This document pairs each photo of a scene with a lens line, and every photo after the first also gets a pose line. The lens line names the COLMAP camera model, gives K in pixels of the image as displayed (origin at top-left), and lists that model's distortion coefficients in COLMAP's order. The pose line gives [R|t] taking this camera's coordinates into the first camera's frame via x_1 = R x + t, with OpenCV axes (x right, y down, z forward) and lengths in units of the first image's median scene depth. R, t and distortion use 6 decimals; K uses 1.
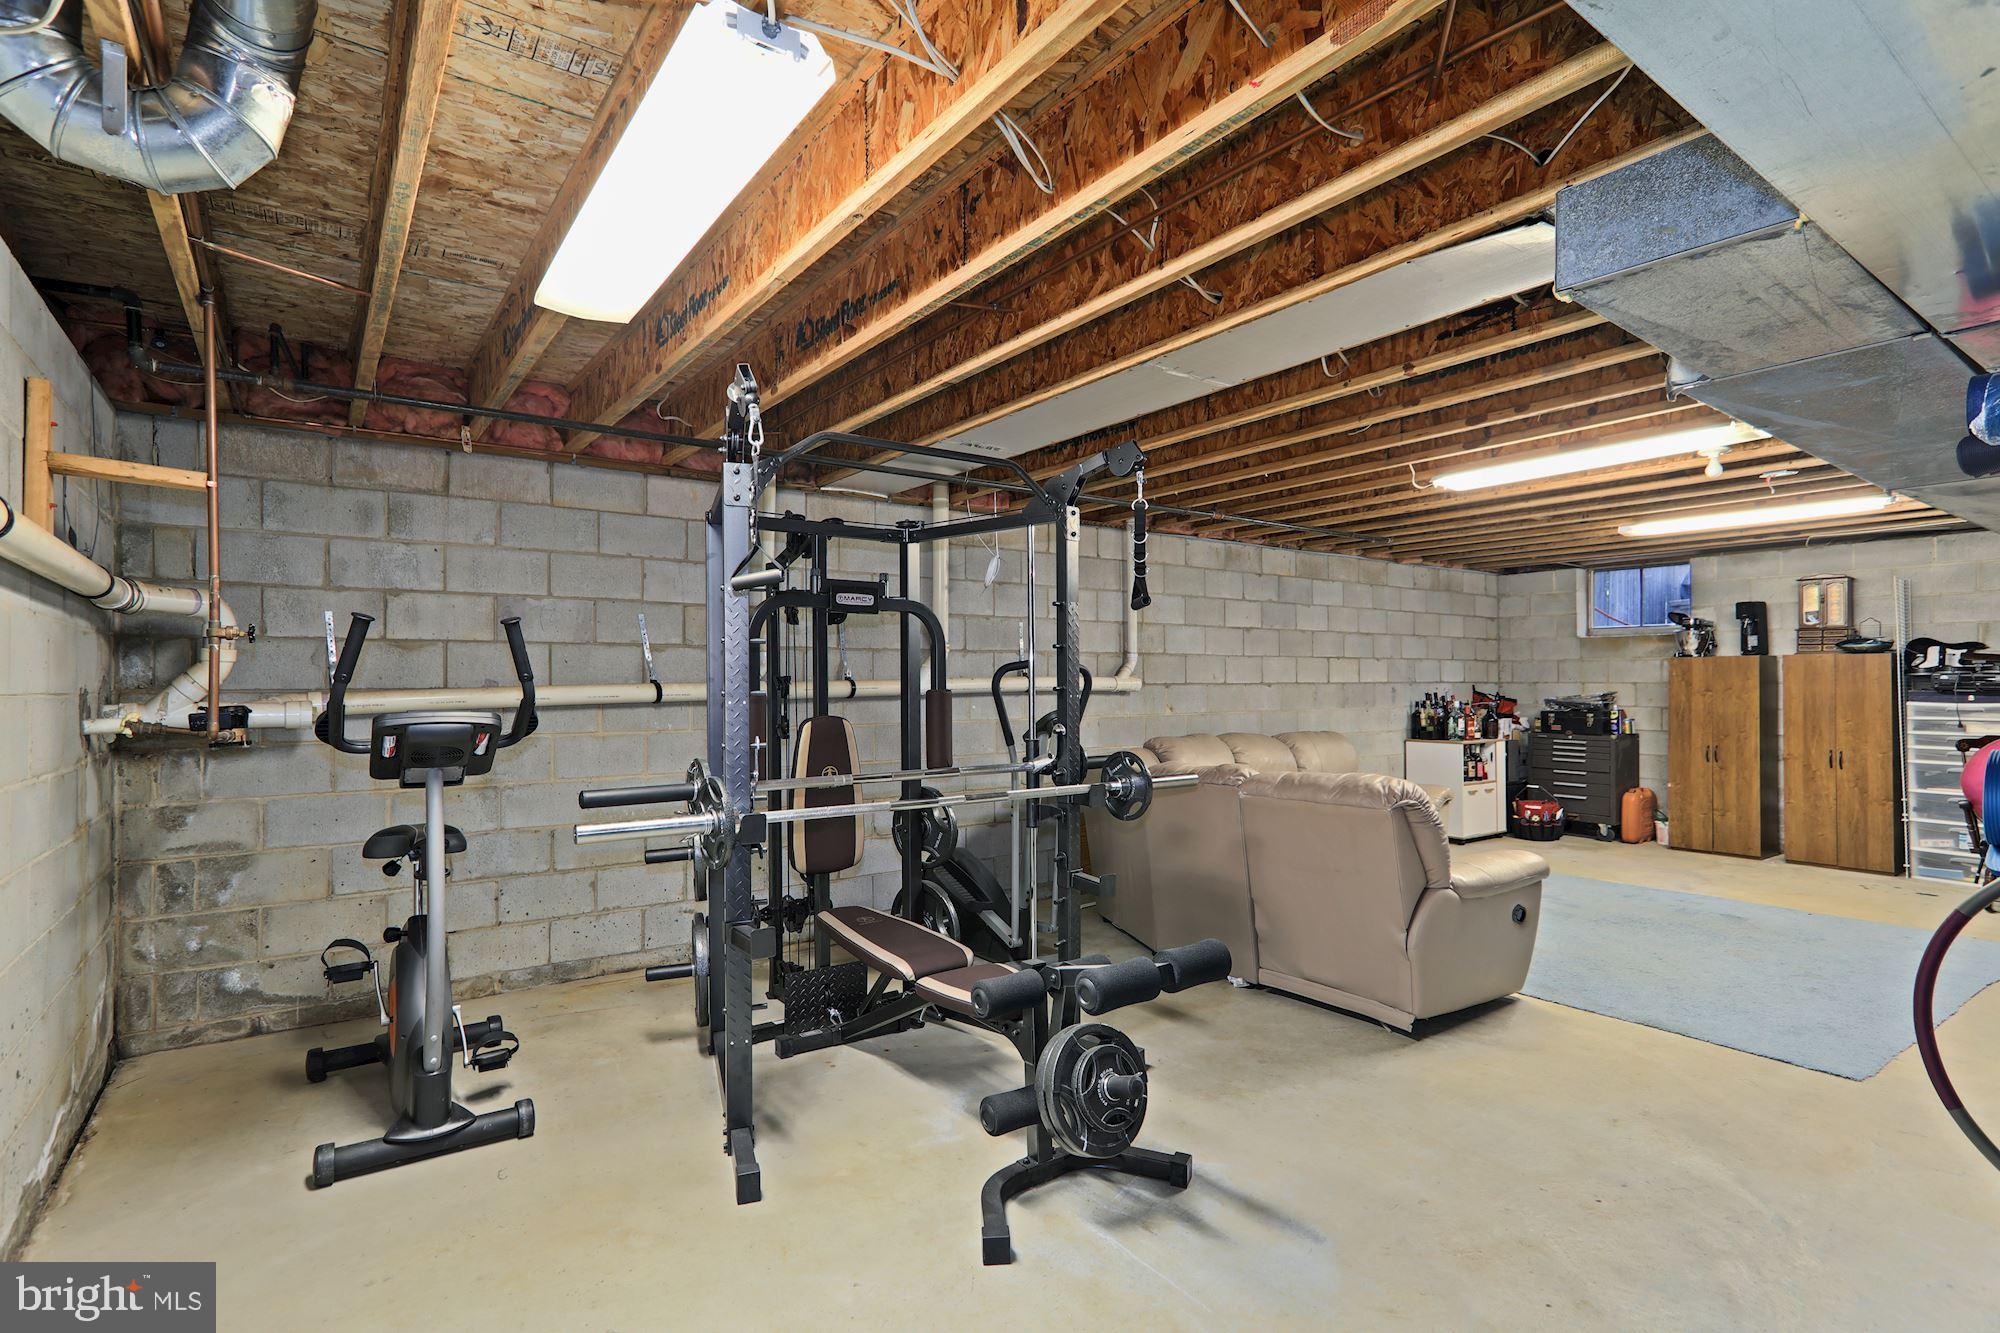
lens RADIAL K [[949.0, 0, 997.6], [0, 949.0, 675.8], [0, 0, 1]] dist [-0.001098, 0.012915]
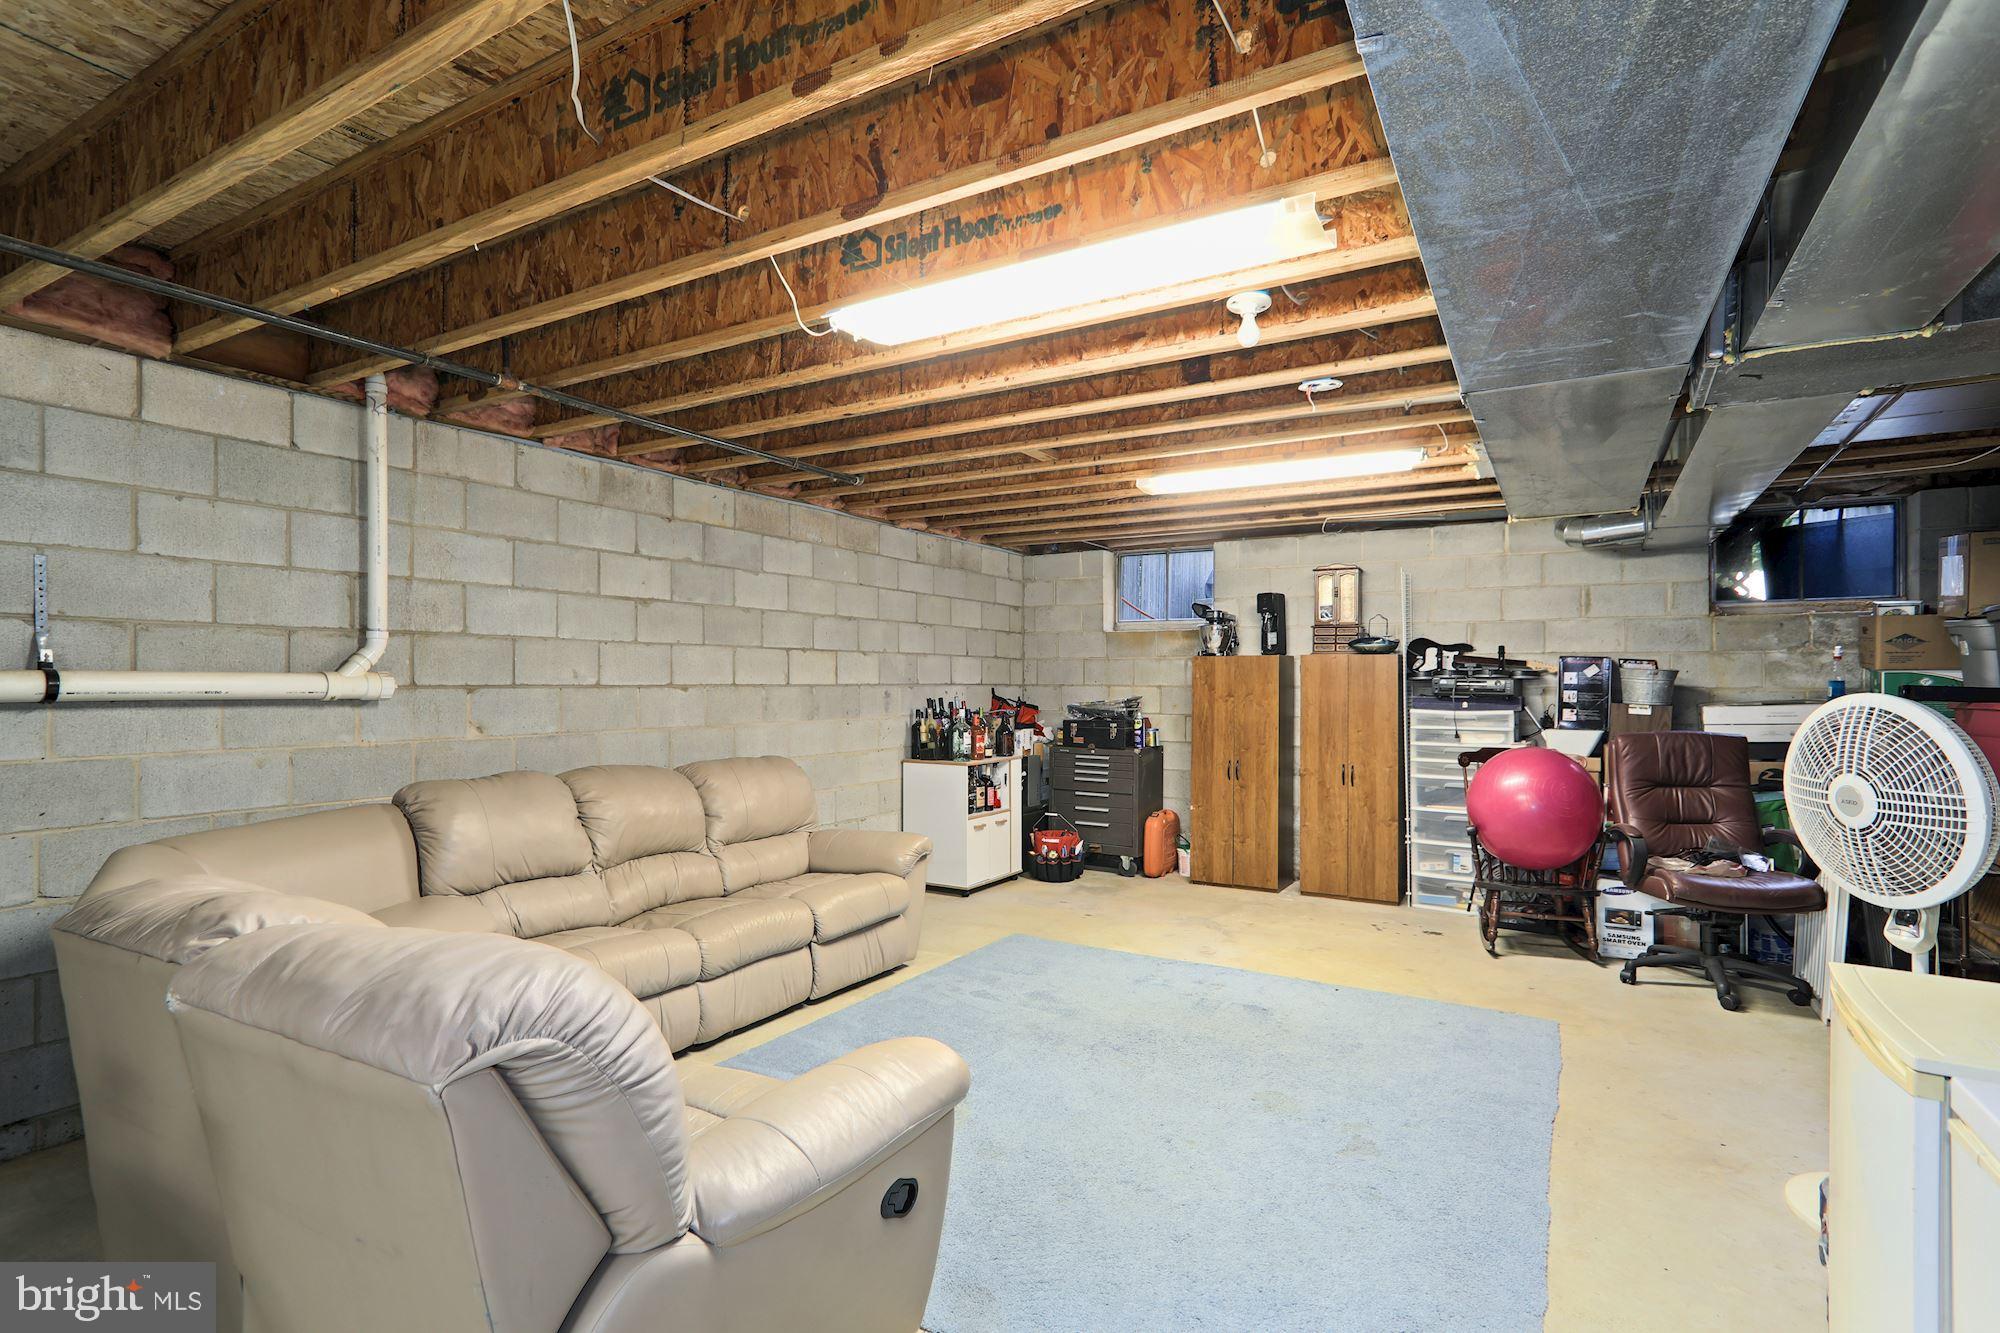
lens RADIAL K [[962.1, 0, 987.6], [0, 962.1, 676.9], [0, 0, 1]] dist [-0.005353, 0.012303]
pose [[0.921425, 0.007285, 0.388488, 0.212069], [-0.008077, 0.999967, 0.000406, 0.000027], [-0.388472, -0.003512, 0.921454, 0.291822]]
